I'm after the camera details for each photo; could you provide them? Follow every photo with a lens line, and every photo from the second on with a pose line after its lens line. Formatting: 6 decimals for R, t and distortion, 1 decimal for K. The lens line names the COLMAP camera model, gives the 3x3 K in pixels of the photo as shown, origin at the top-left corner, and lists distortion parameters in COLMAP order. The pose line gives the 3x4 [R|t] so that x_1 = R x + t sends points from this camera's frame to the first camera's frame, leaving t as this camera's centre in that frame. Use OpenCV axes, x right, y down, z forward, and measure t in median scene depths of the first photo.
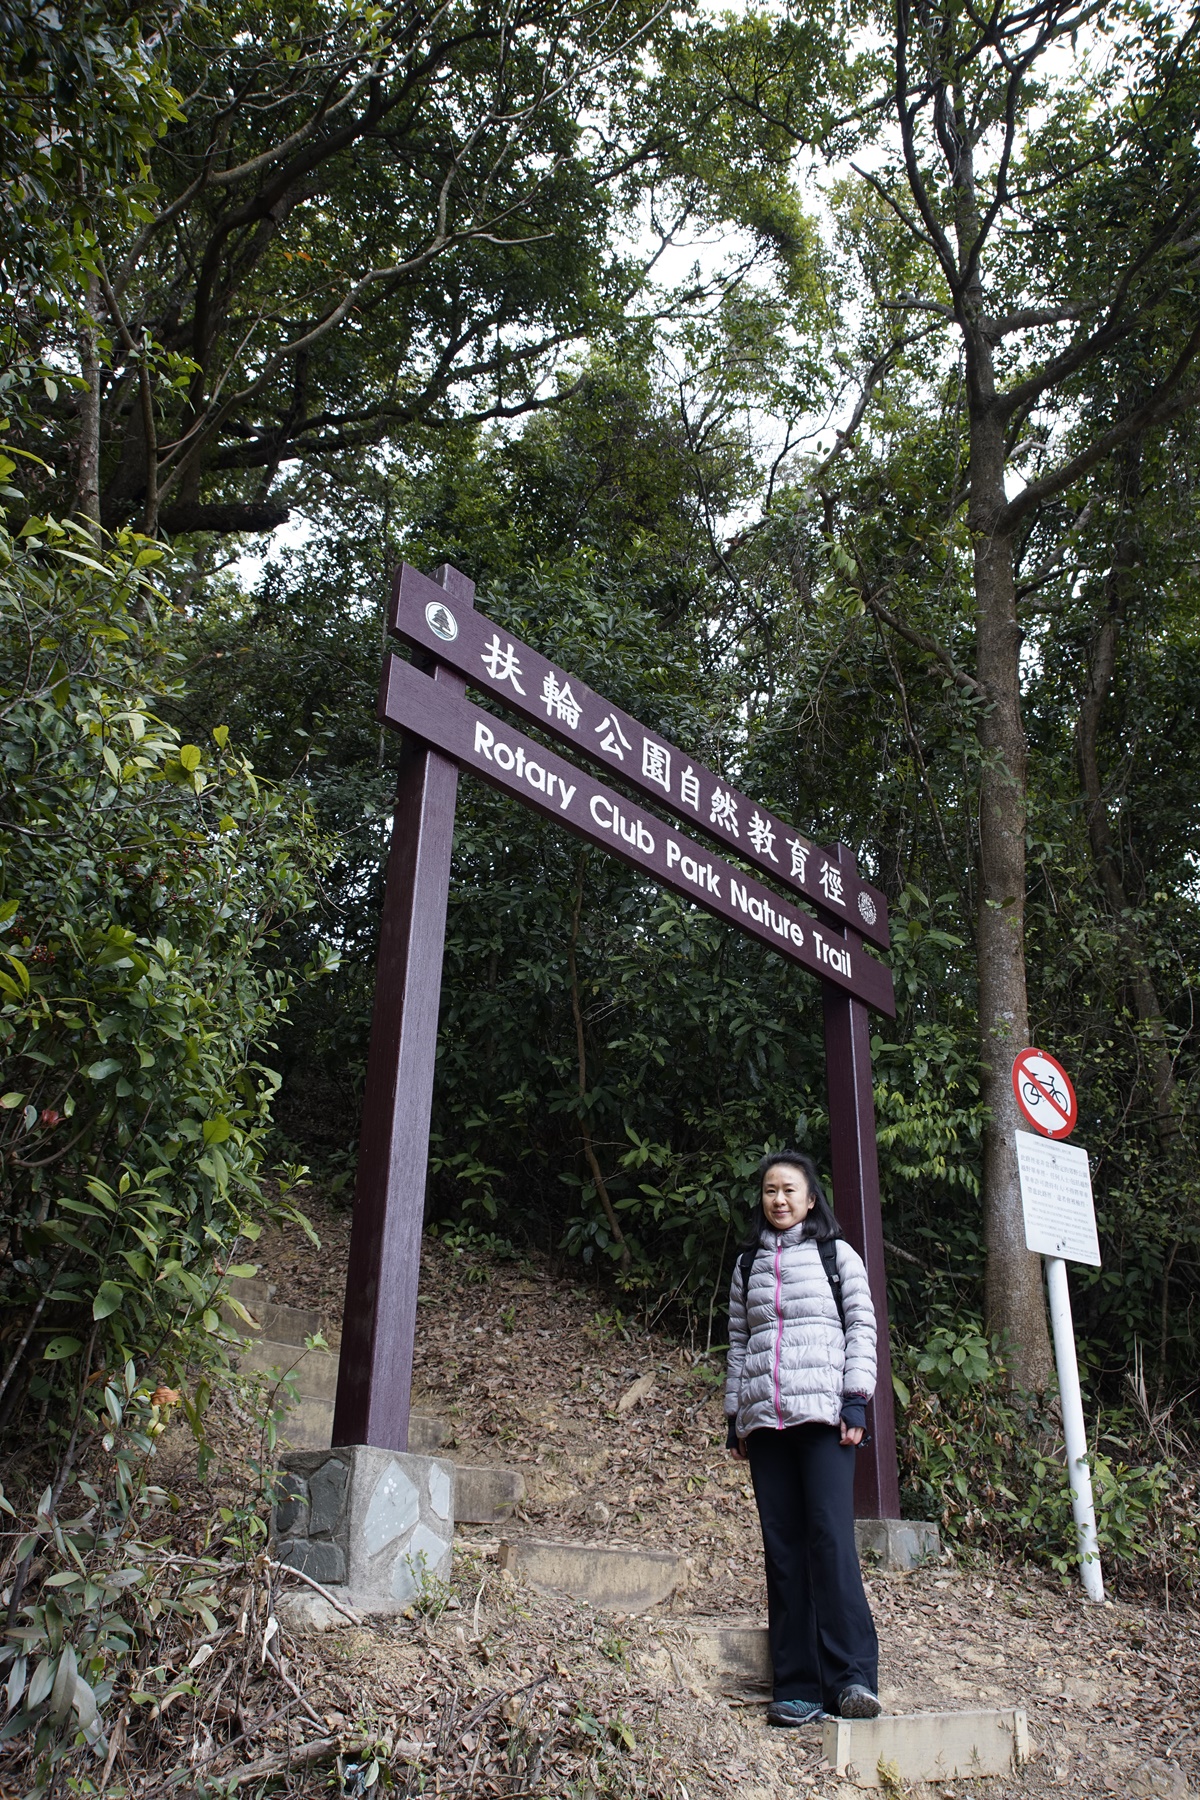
lens RADIAL K [[1424.3, 0, 600.0], [0, 1424.3, 900.0], [0, 0, 1]] dist [-0.132234, -0.000492]
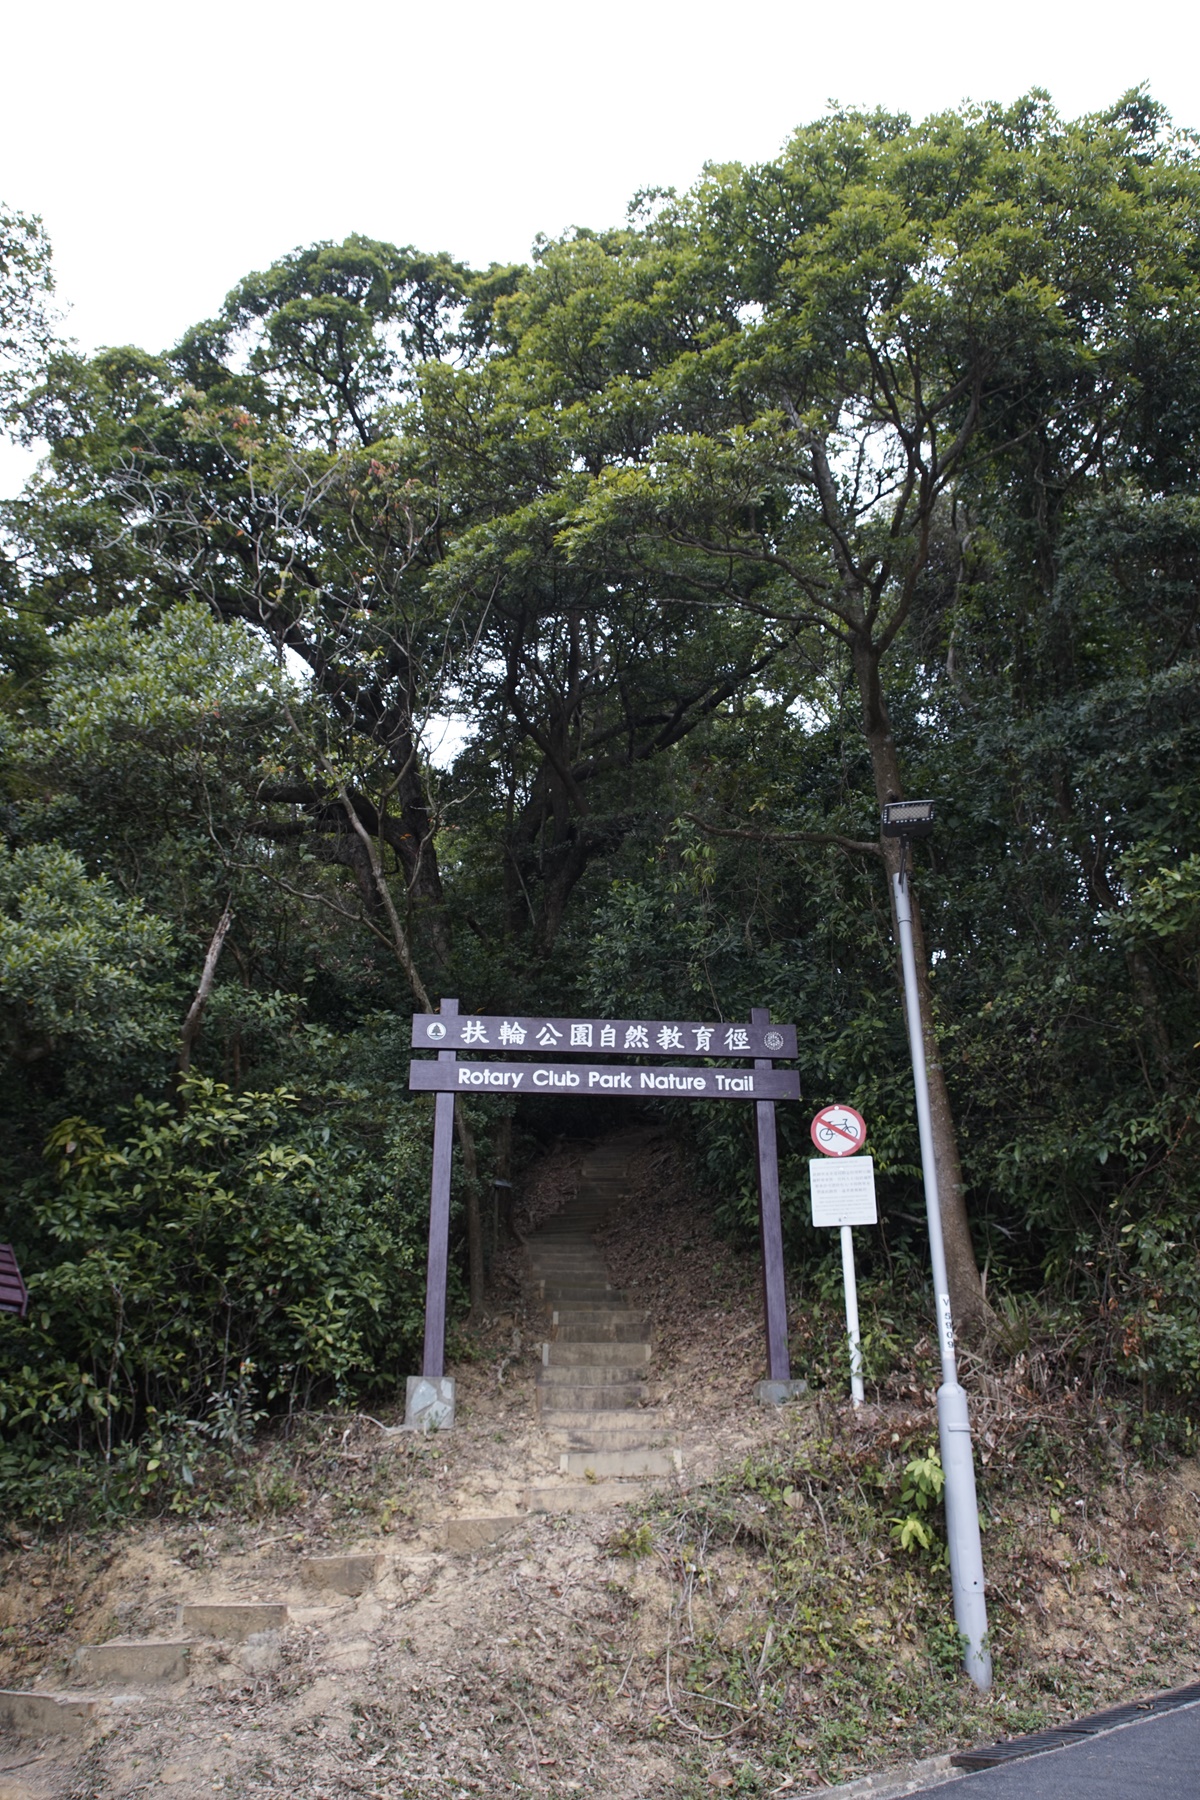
lens RADIAL K [[1424.3, 0, 600.0], [0, 1424.3, 900.0], [0, 0, 1]] dist [-0.132234, -0.000492]
pose [[0.722211, -0.354464, -0.593942, 1.378114], [0.345948, 0.928695, -0.133585, 0.005240], [0.598942, -0.108997, 0.793340, -0.586626]]
